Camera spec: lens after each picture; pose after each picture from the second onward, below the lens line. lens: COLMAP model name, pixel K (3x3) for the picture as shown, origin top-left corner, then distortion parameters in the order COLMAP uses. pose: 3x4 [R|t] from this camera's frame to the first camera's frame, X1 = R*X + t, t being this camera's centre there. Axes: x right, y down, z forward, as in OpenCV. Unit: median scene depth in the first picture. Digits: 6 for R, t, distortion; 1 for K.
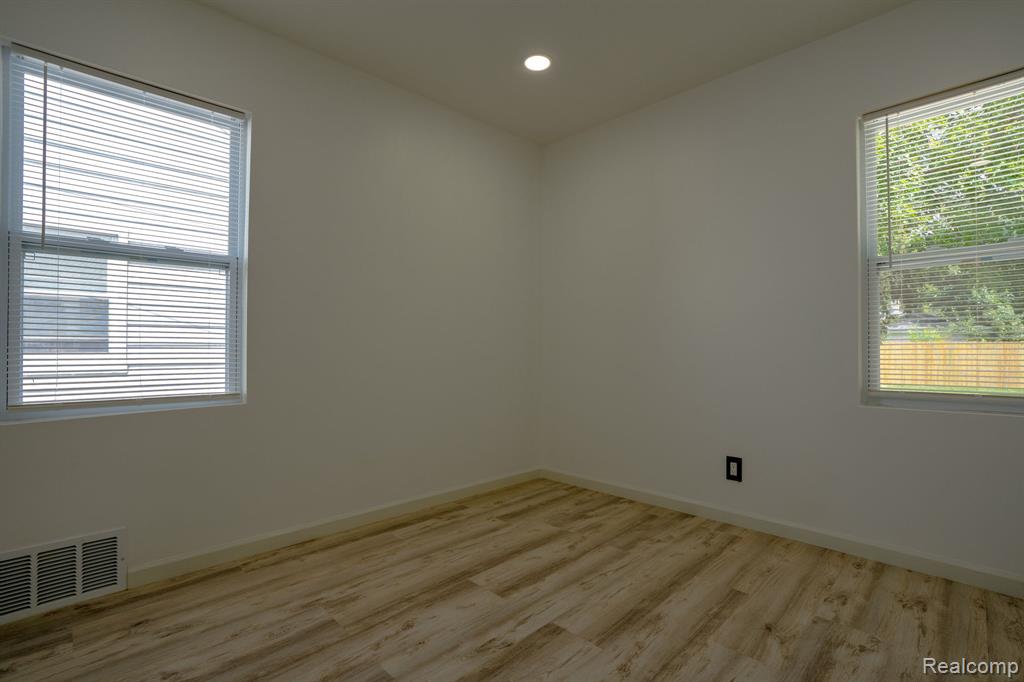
lens RADIAL K [[471.1, 0, 517.0], [0, 471.1, 346.8], [0, 0, 1]] dist [-0.039054, 0.009315]
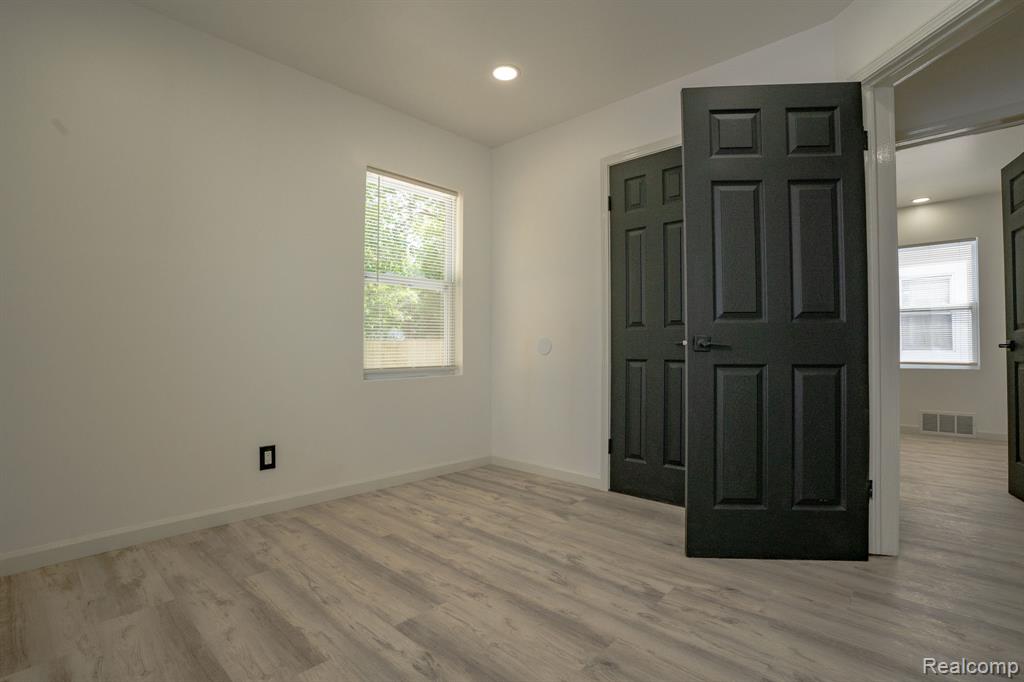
lens RADIAL K [[471.1, 0, 514.5], [0, 471.1, 340.6], [0, 0, 1]] dist [-0.039054, 0.009315]
pose [[-0.016191, 0.015661, 0.999746, -0.681817], [-0.004072, 0.999868, -0.015729, 0.032414], [-0.999861, -0.004325, -0.016125, 0.621995]]
